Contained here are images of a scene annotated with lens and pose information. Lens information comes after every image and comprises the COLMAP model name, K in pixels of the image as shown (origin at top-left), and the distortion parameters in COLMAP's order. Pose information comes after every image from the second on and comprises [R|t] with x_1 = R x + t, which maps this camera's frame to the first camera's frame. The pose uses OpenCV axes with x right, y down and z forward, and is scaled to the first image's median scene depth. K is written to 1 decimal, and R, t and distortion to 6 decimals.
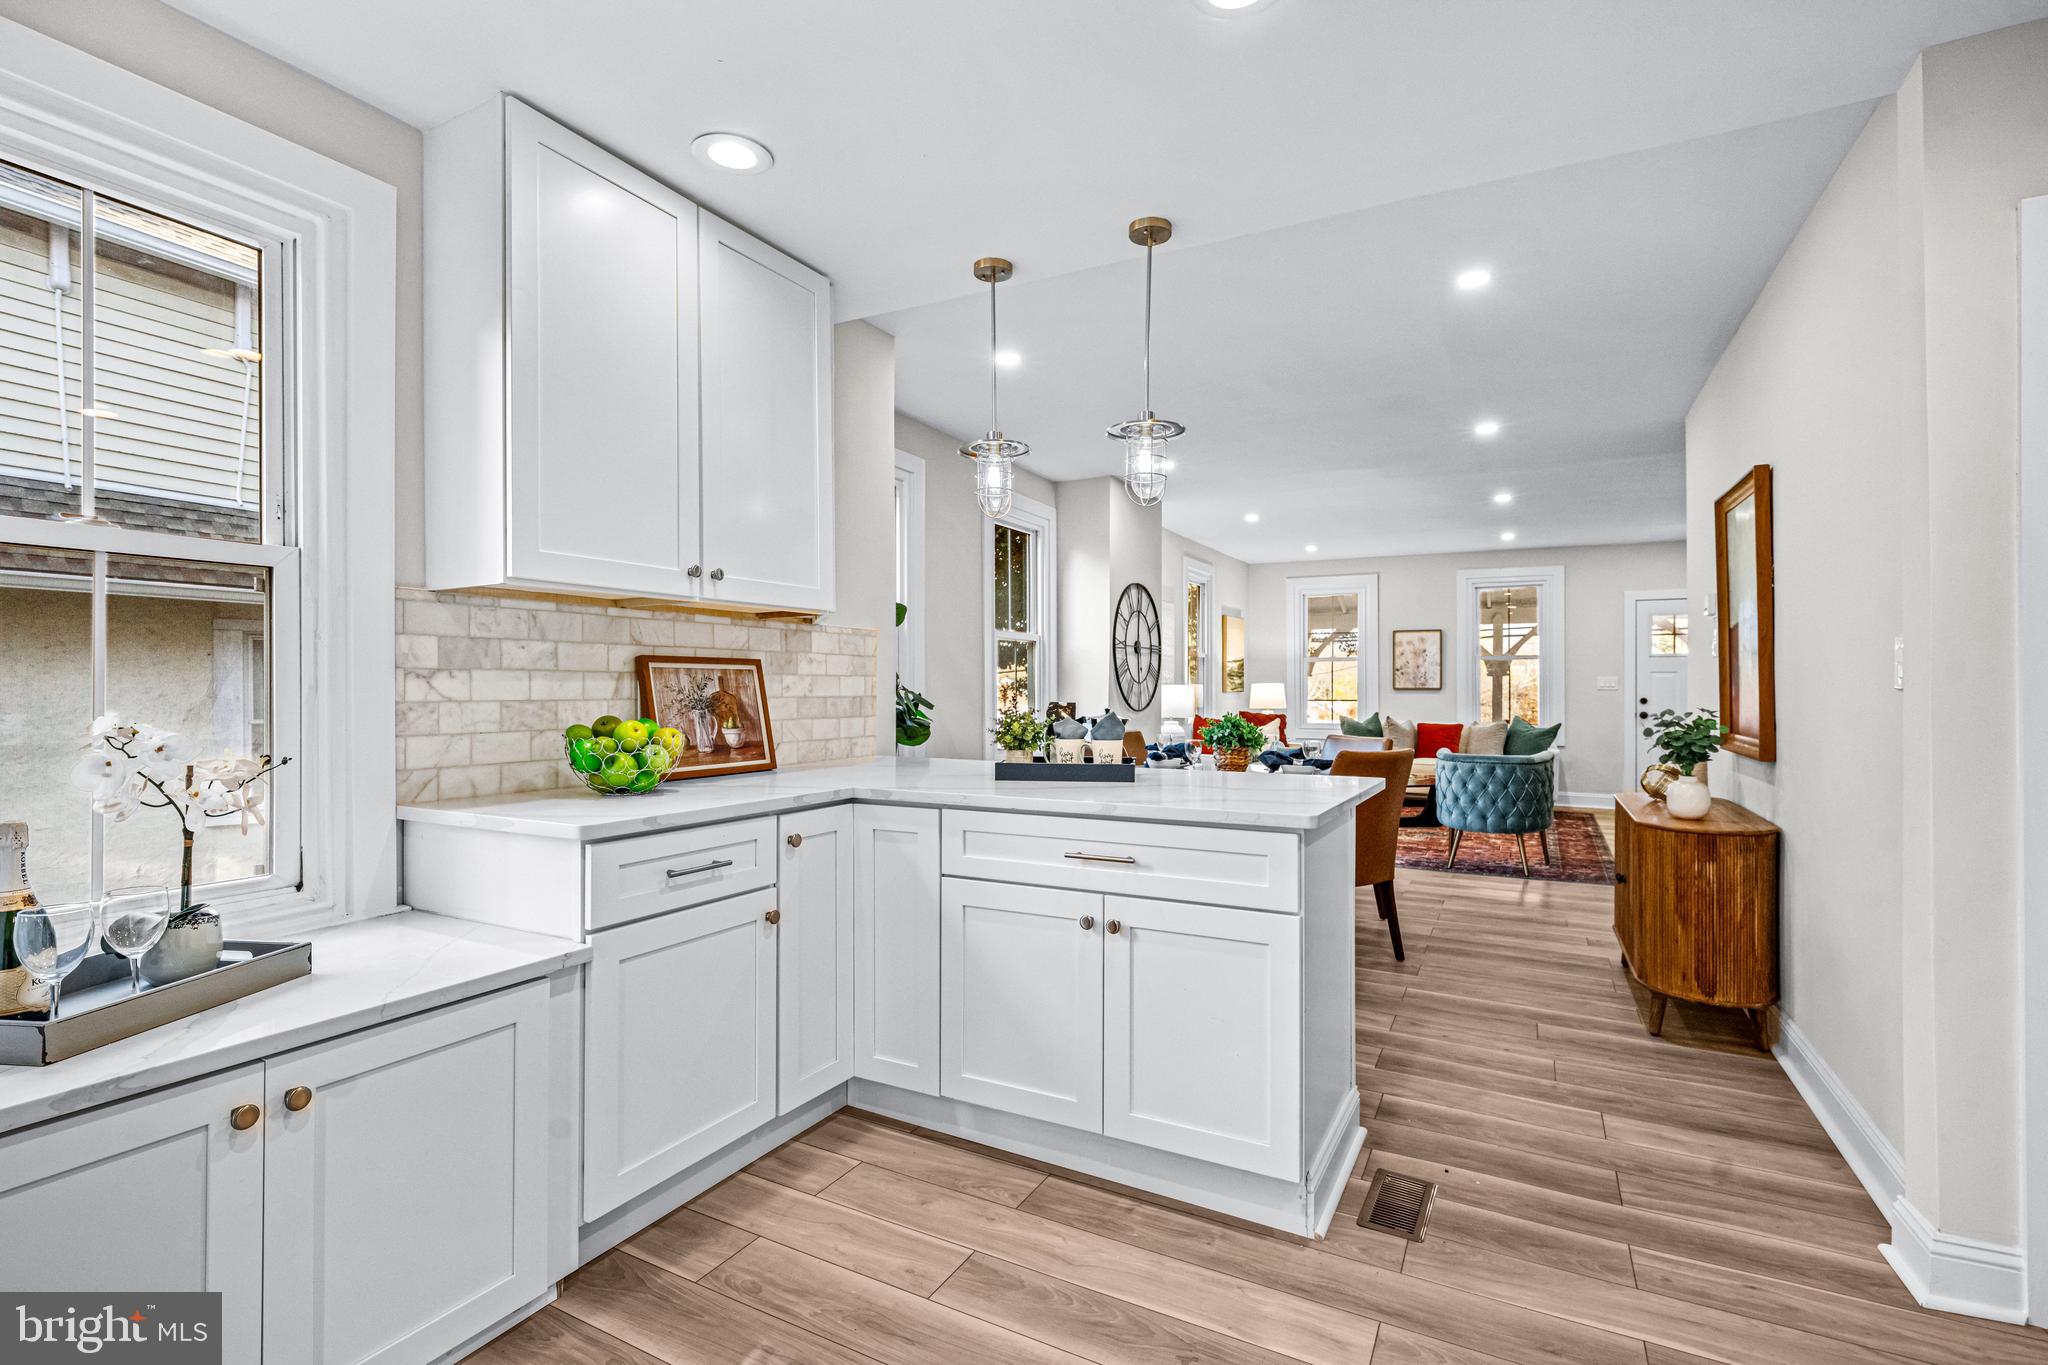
lens RADIAL K [[948.2, 0, 1024.1], [0, 948.2, 685.9], [0, 0, 1]] dist [0.002052, -0.000197]
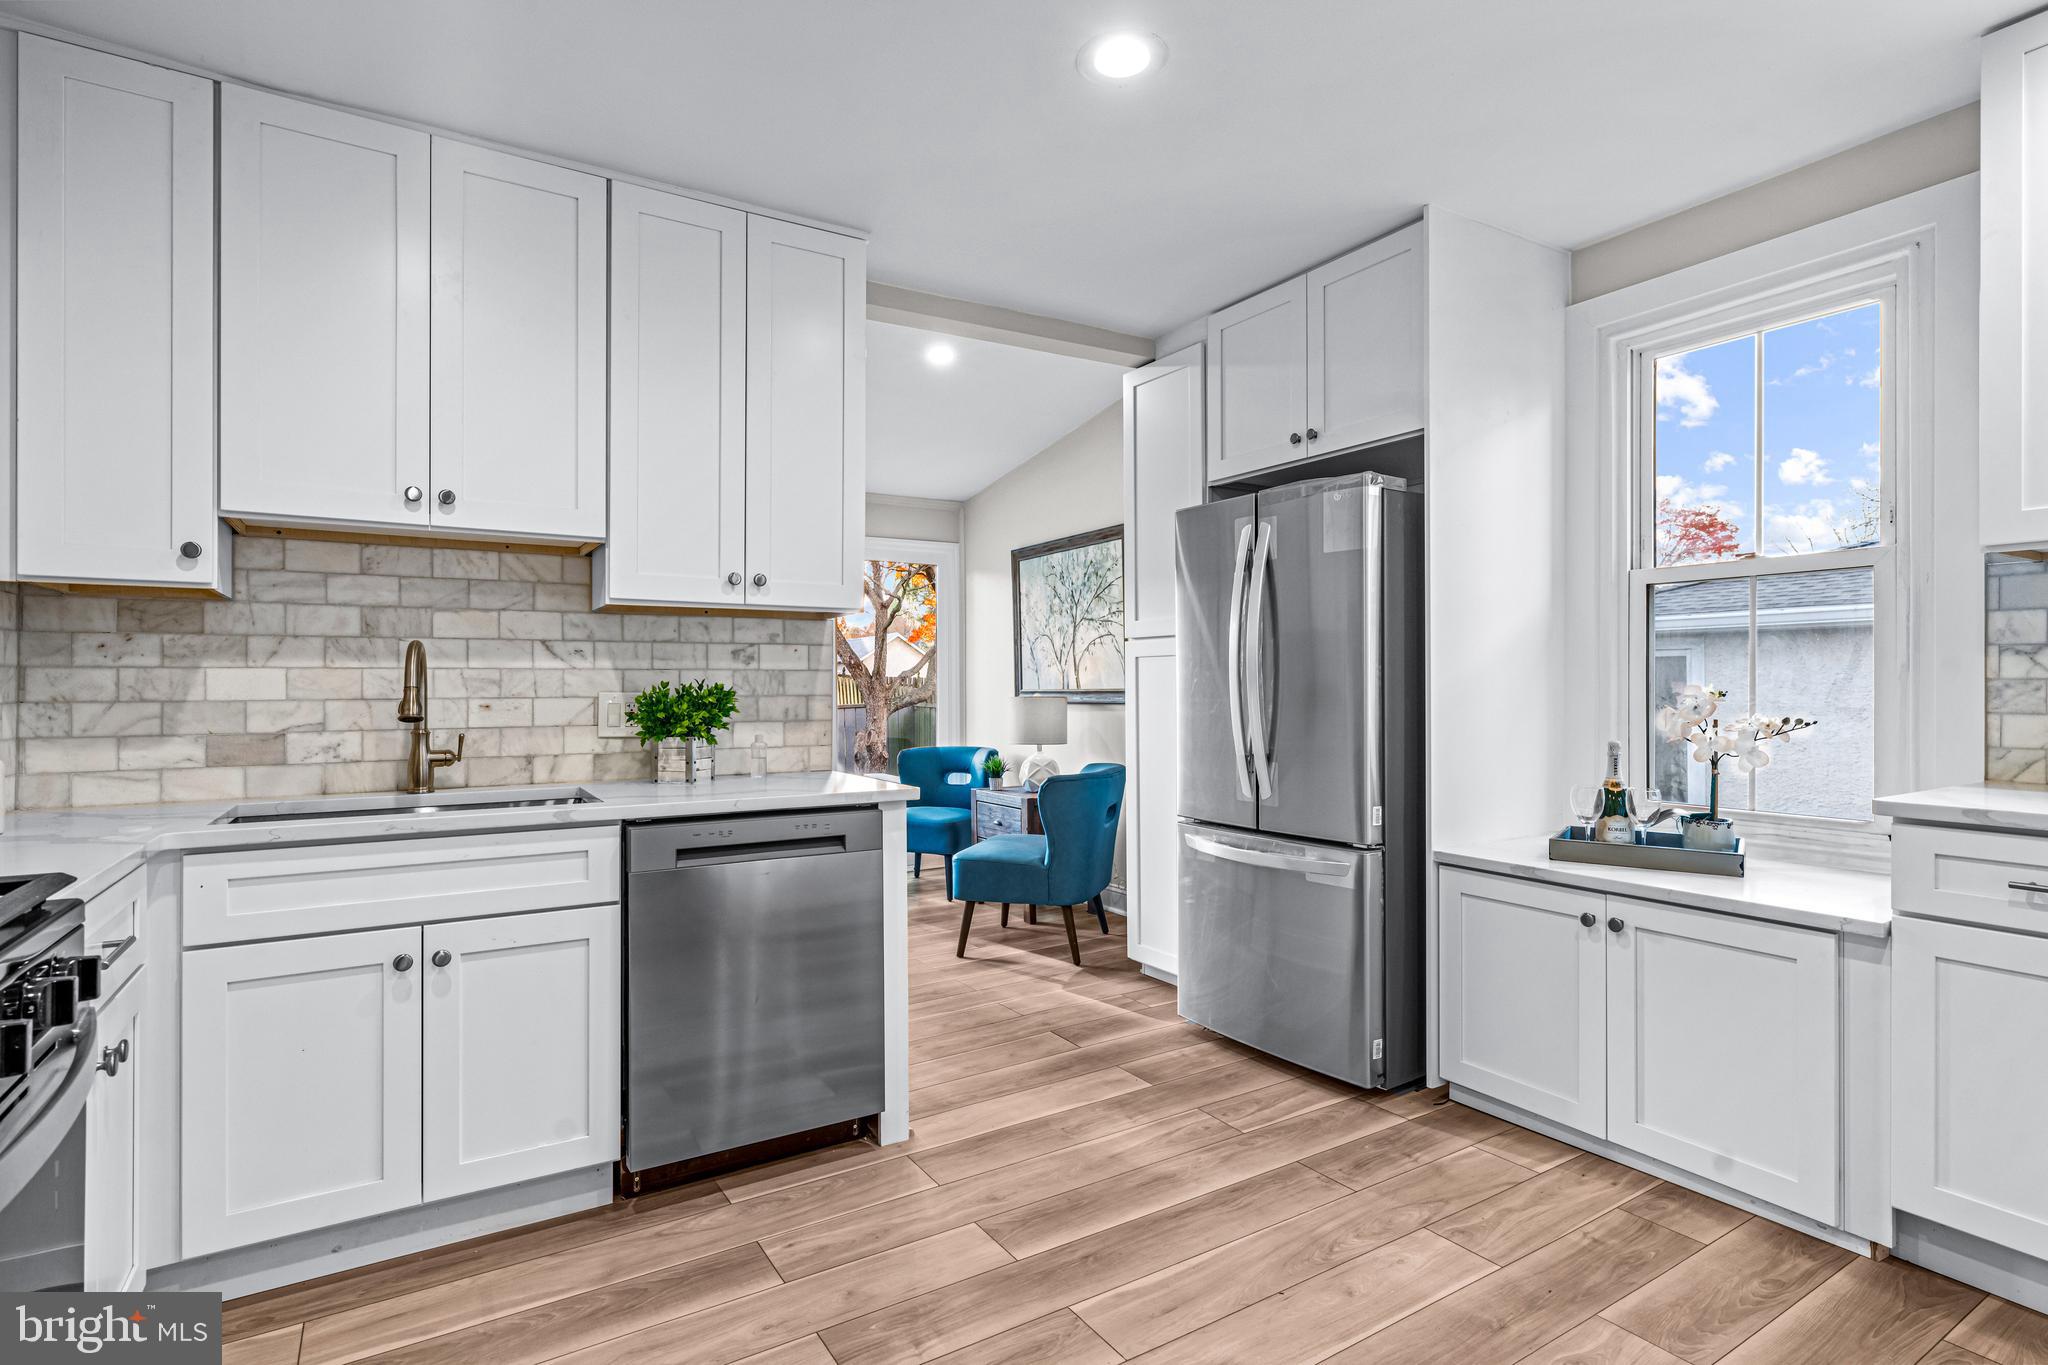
lens RADIAL K [[1007.8, 0, 1024.0], [0, 1007.8, 682.5], [0, 0, 1]] dist [0.000105, 0.000186]
pose [[-0.503543, 0.002188, -0.863967, 0.512896], [0.004832, 0.999988, -0.000284, 0.010681], [0.863957, -0.004318, -0.503548, 0.429892]]
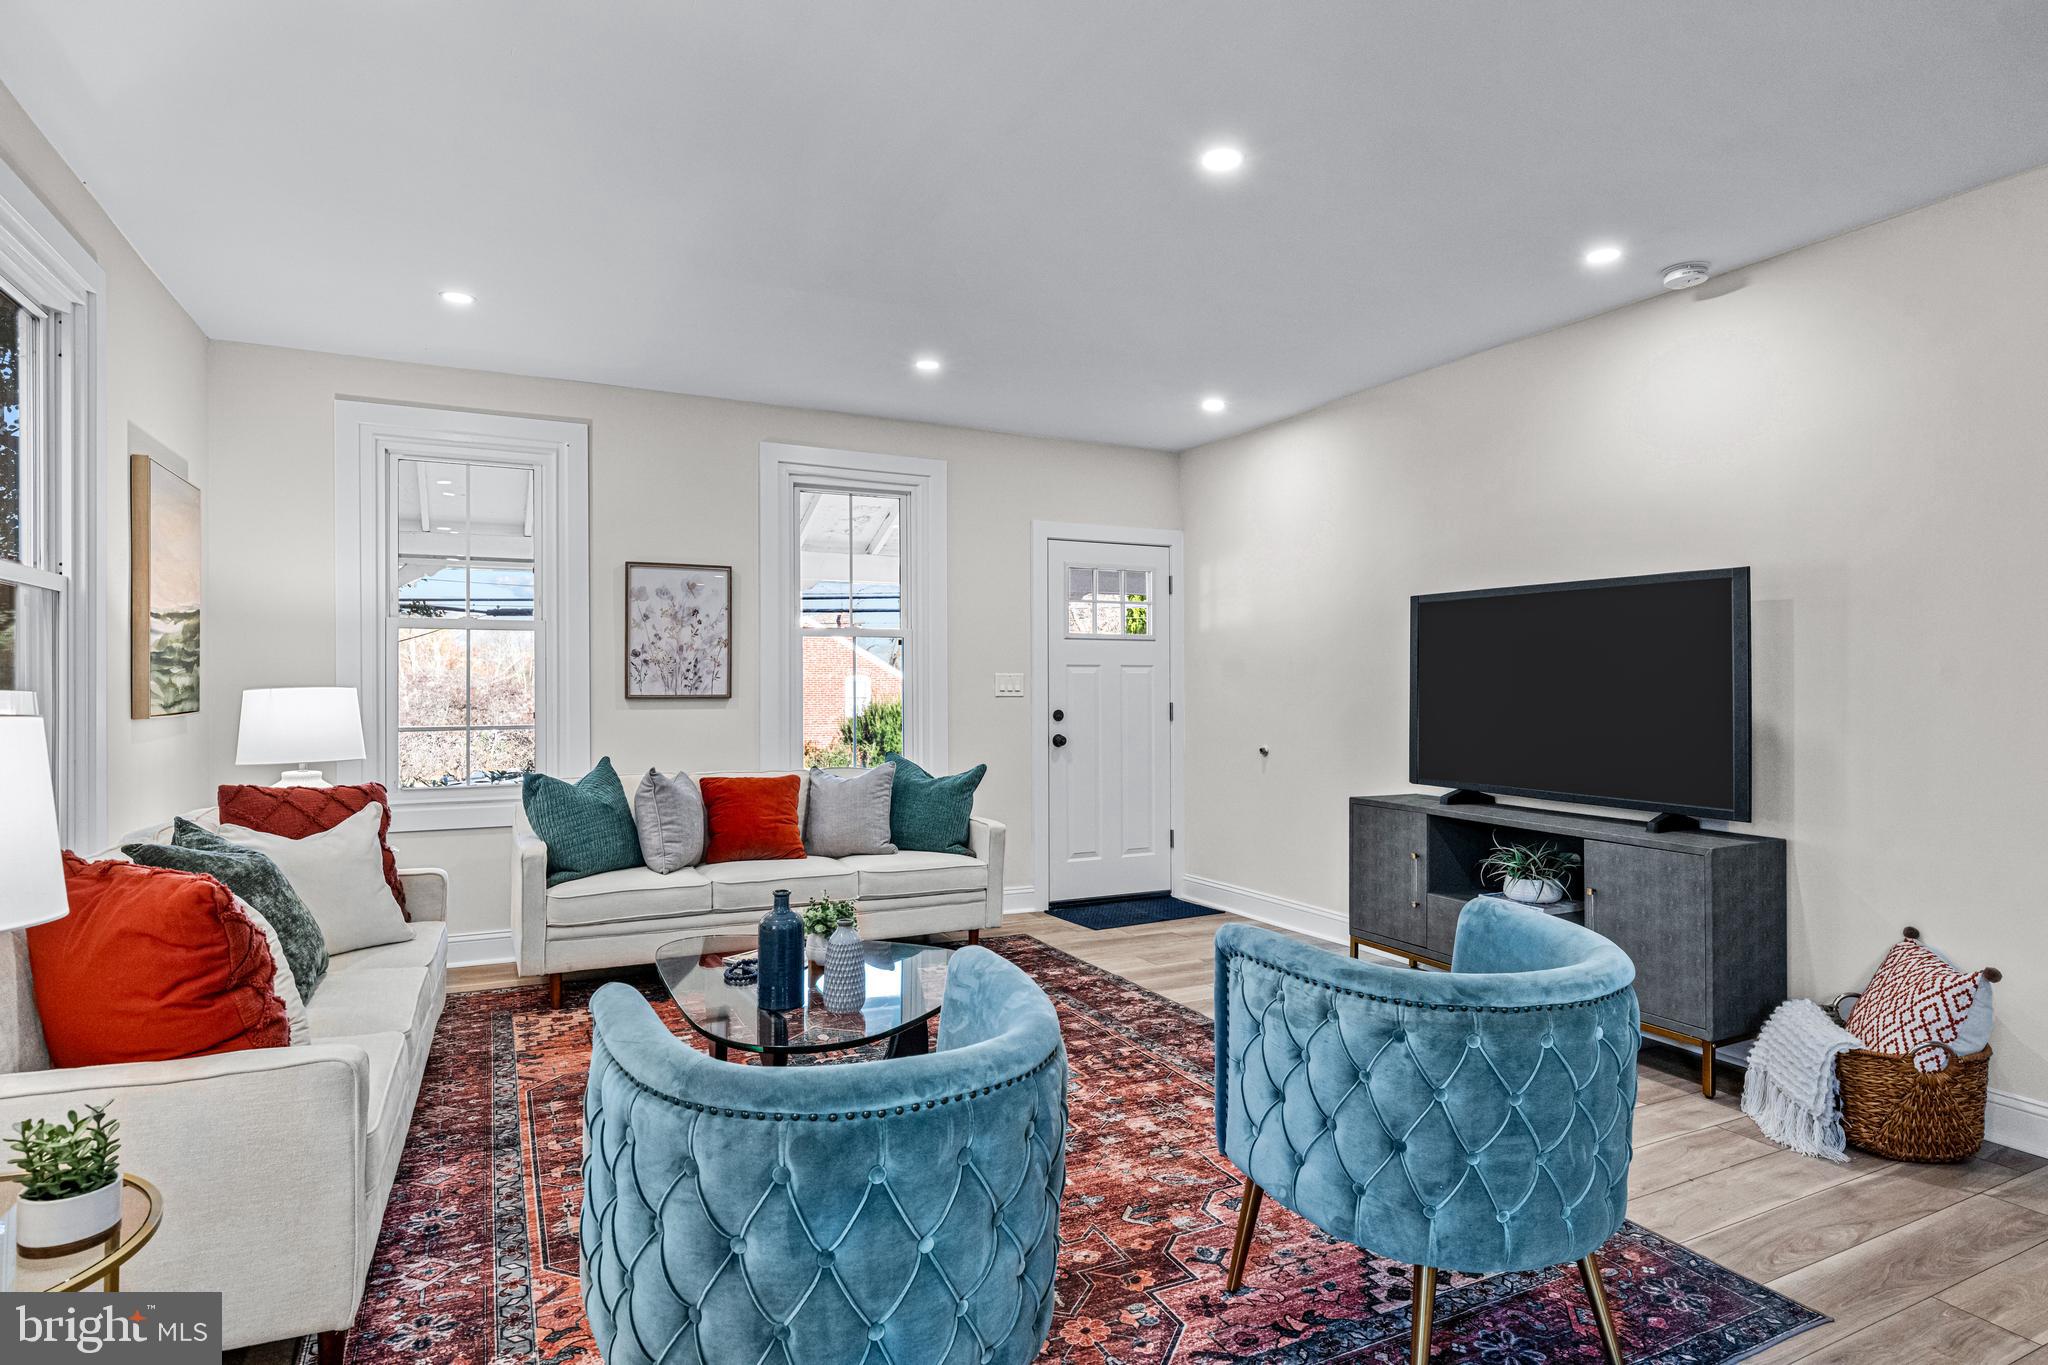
lens RADIAL K [[1101.6, 0, 1020.8], [0, 1101.6, 679.8], [0, 0, 1]] dist [0.003074, 0.000508]
pose [[0.586440, 0.000996, 0.809992, 0.290866], [0.000748, 0.999998, -0.001772, -0.013474], [-0.809993, 0.001645, 0.586438, 1.787243]]
